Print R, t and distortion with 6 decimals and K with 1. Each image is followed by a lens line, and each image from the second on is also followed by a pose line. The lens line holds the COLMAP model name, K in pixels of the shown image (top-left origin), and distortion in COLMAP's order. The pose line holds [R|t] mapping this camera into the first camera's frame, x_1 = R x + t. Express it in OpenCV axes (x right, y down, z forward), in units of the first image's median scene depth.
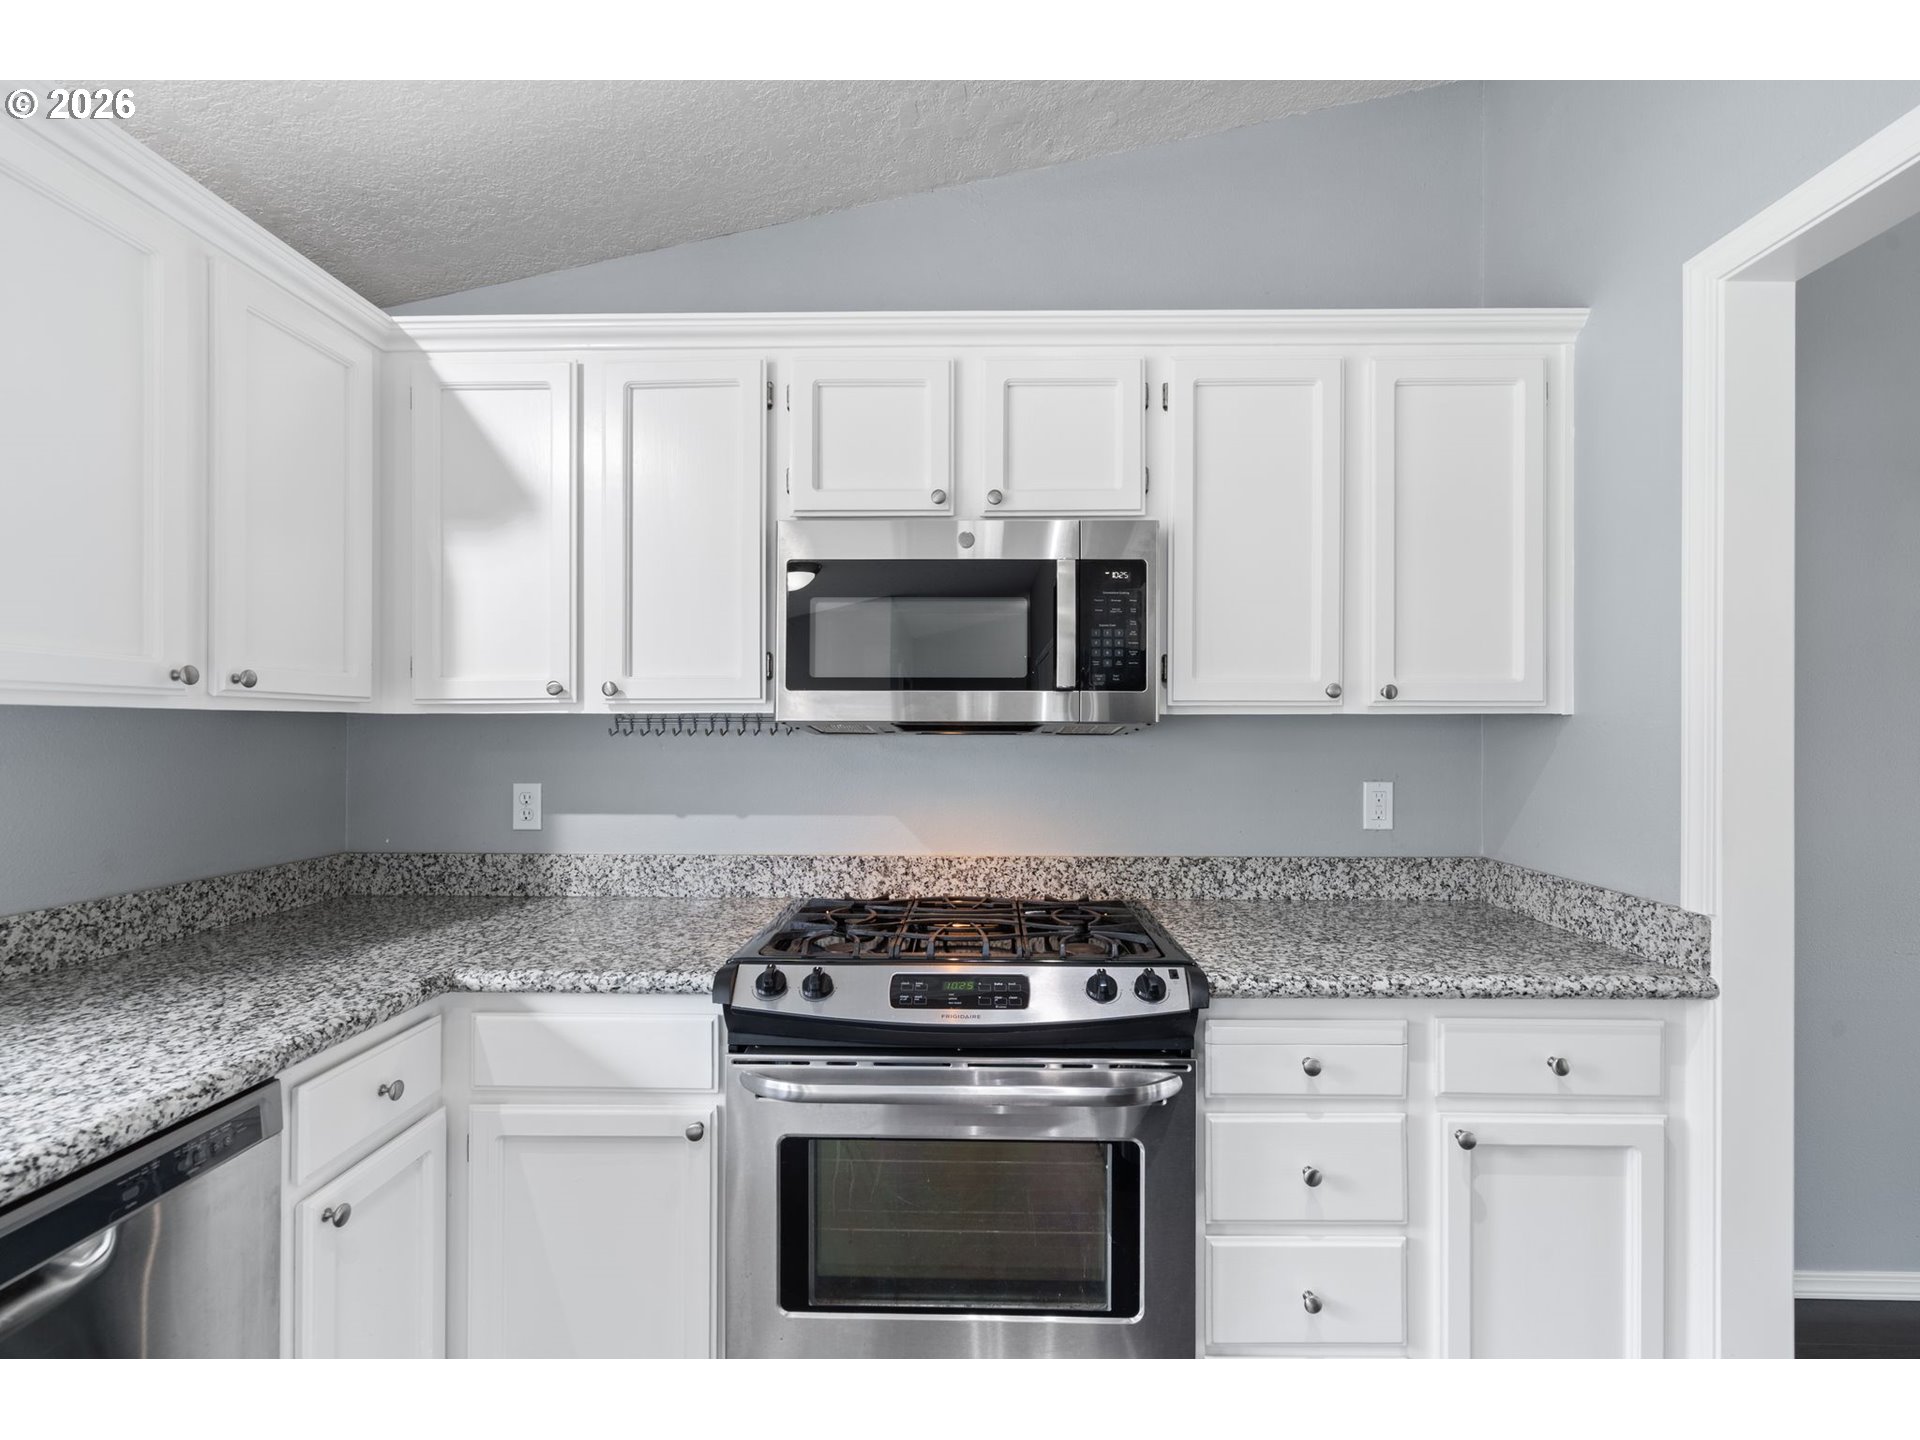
lens RADIAL K [[877.4, 0, 959.3], [0, 877.4, 728.4], [0, 0, 1]] dist [-0.003421, 0.002262]
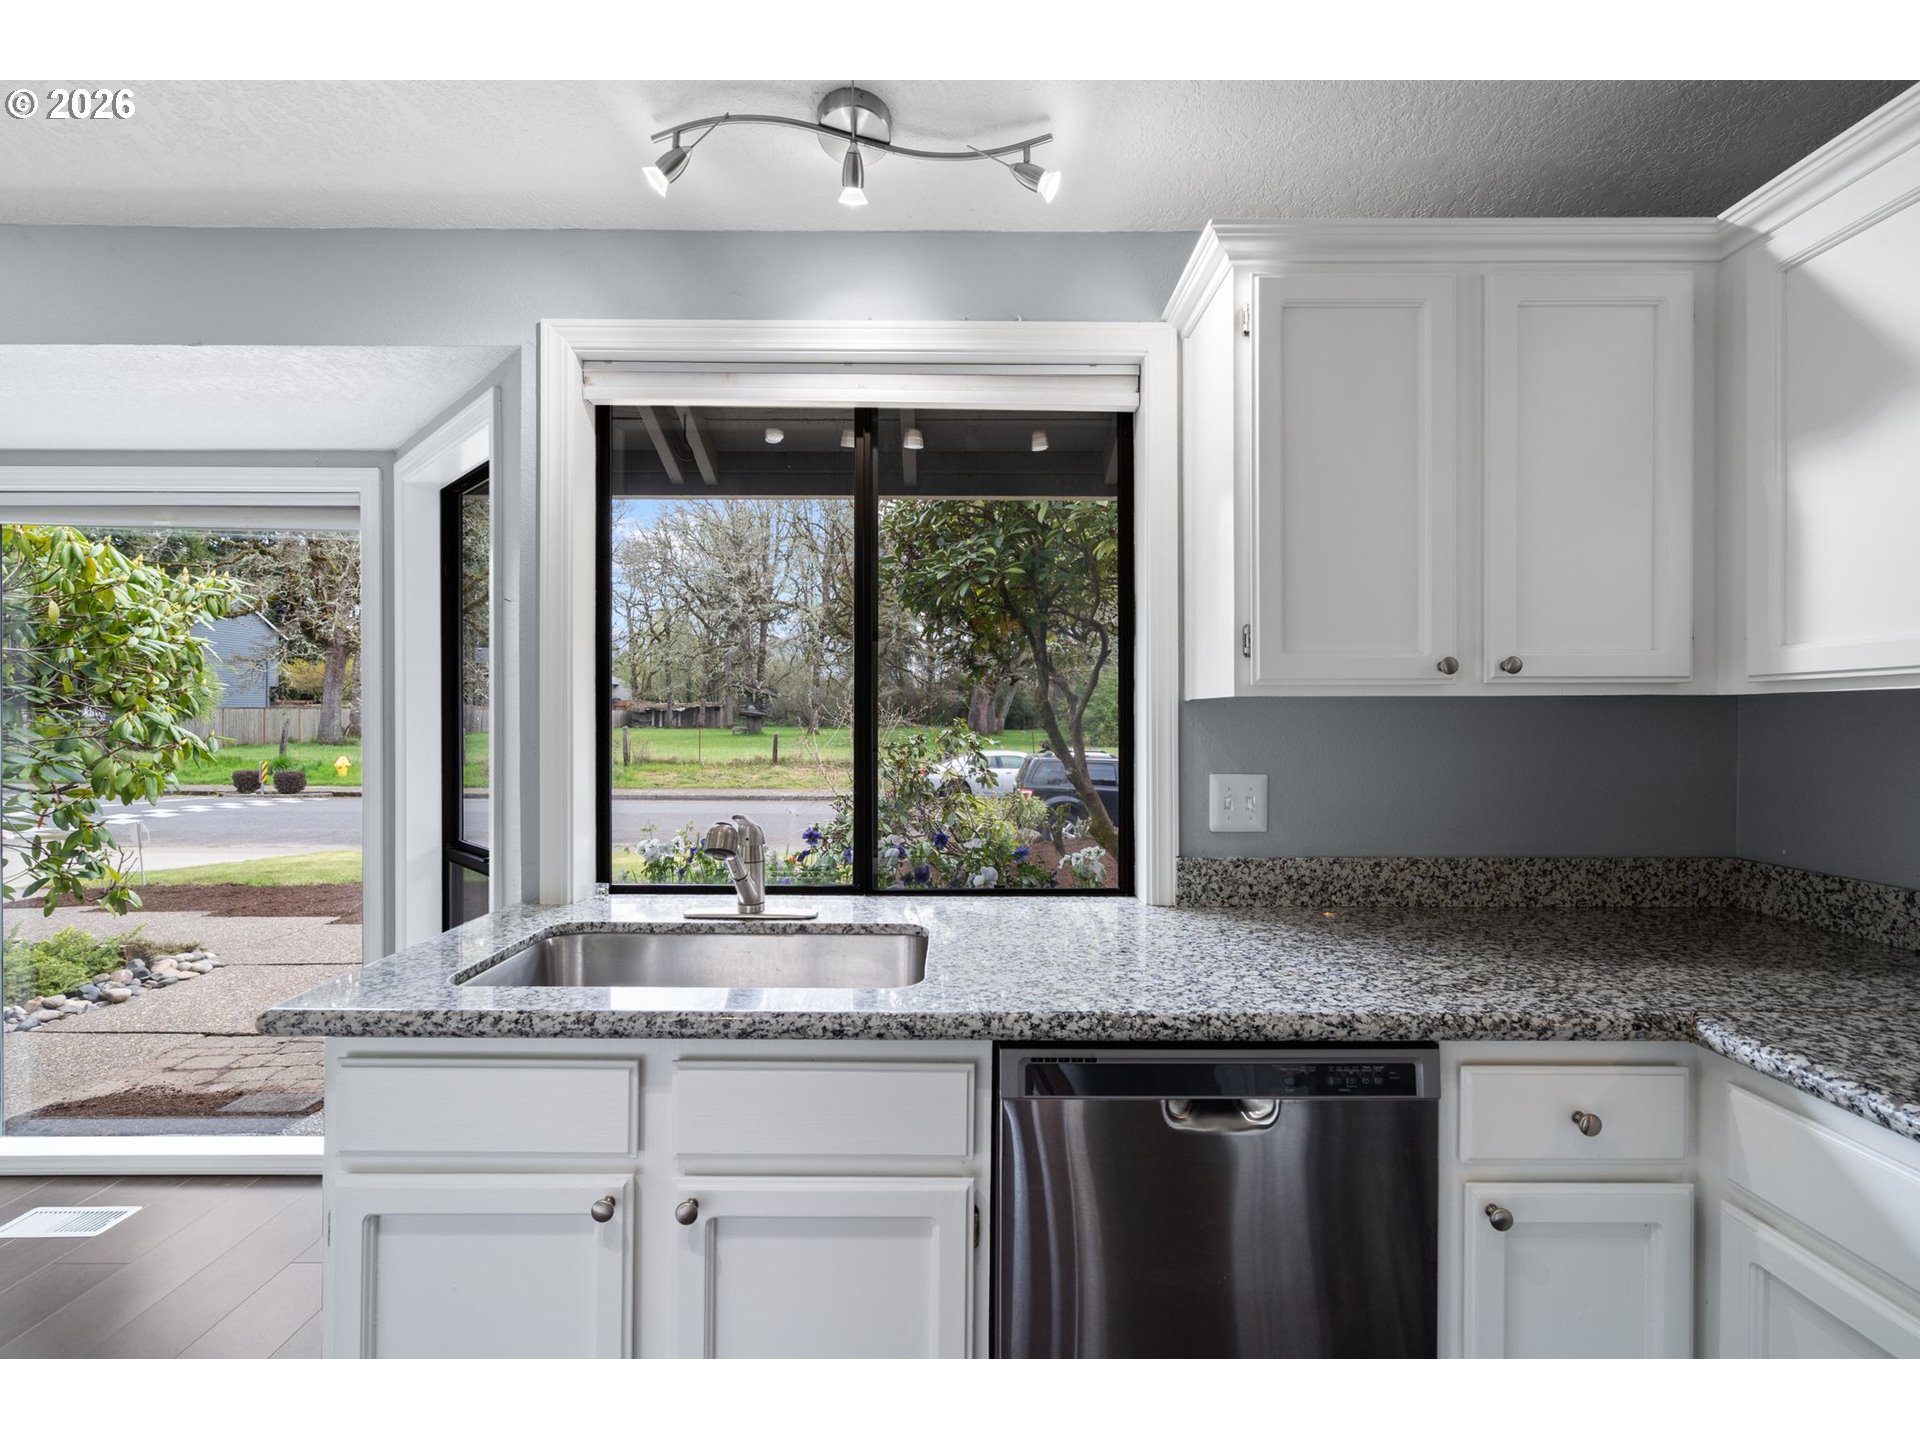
lens RADIAL K [[875.5, 0, 960.0], [0, 875.5, 720.0], [0, 0, 1]] dist [-0.002791, 0.000365]
pose [[0.032116, 0.003014, -0.999480, 0.167841], [0.002862, 0.999991, 0.003107, 0.002524], [0.999480, -0.002961, 0.032107, 0.272812]]
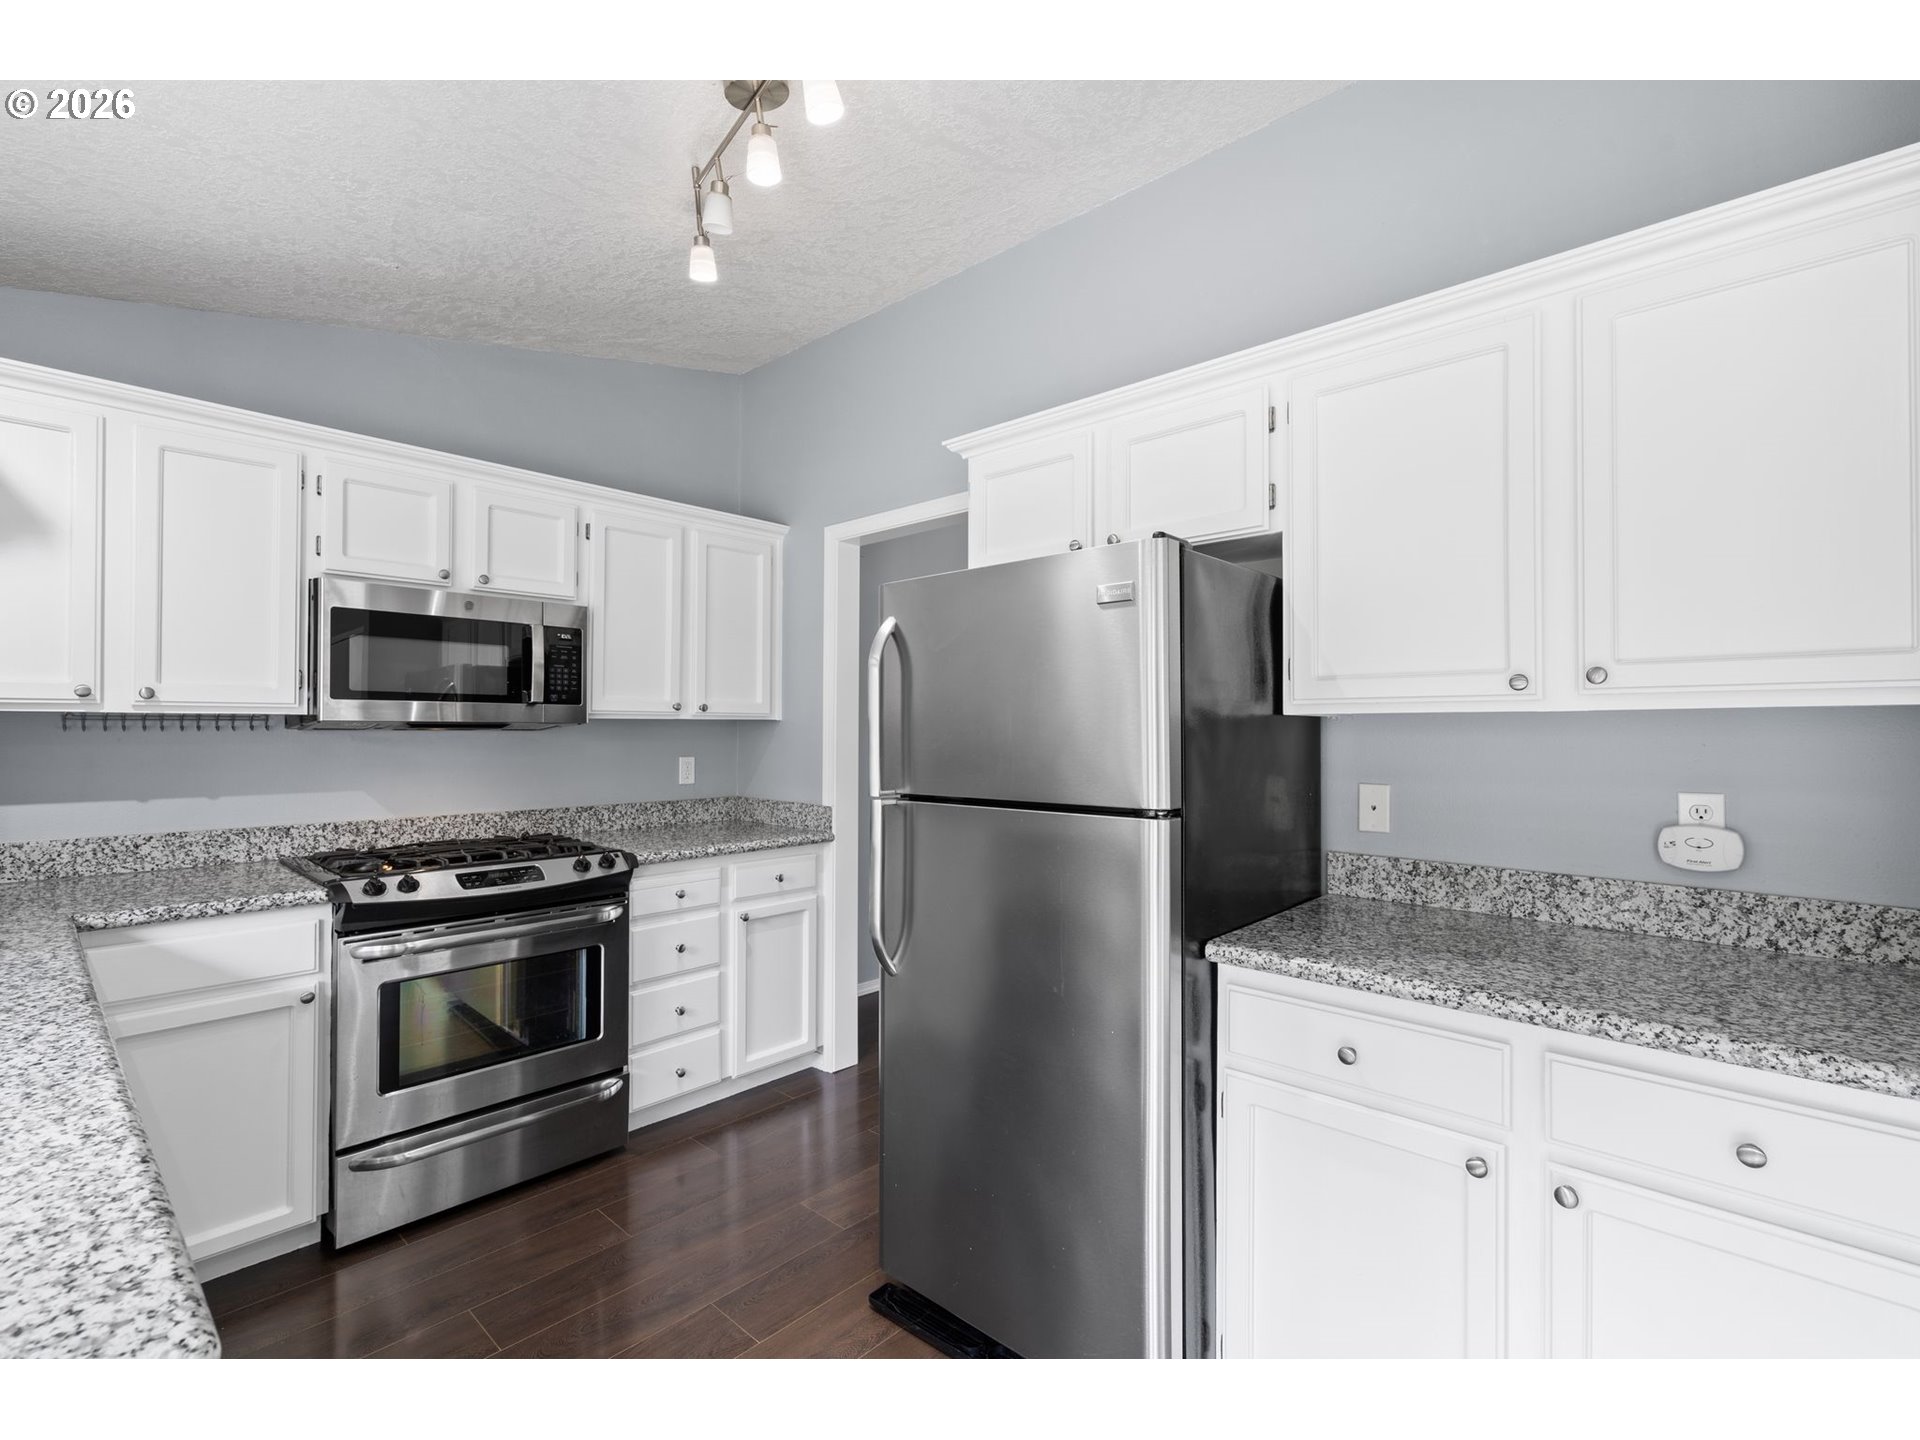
lens RADIAL K [[877.4, 0, 959.3], [0, 877.4, 728.4], [0, 0, 1]] dist [-0.003421, 0.002262]
pose [[0.657296, 0.001738, 0.753630, -0.608110], [-0.006843, 0.999970, 0.003662, -0.008140], [-0.753601, -0.007564, 0.657288, -0.704479]]
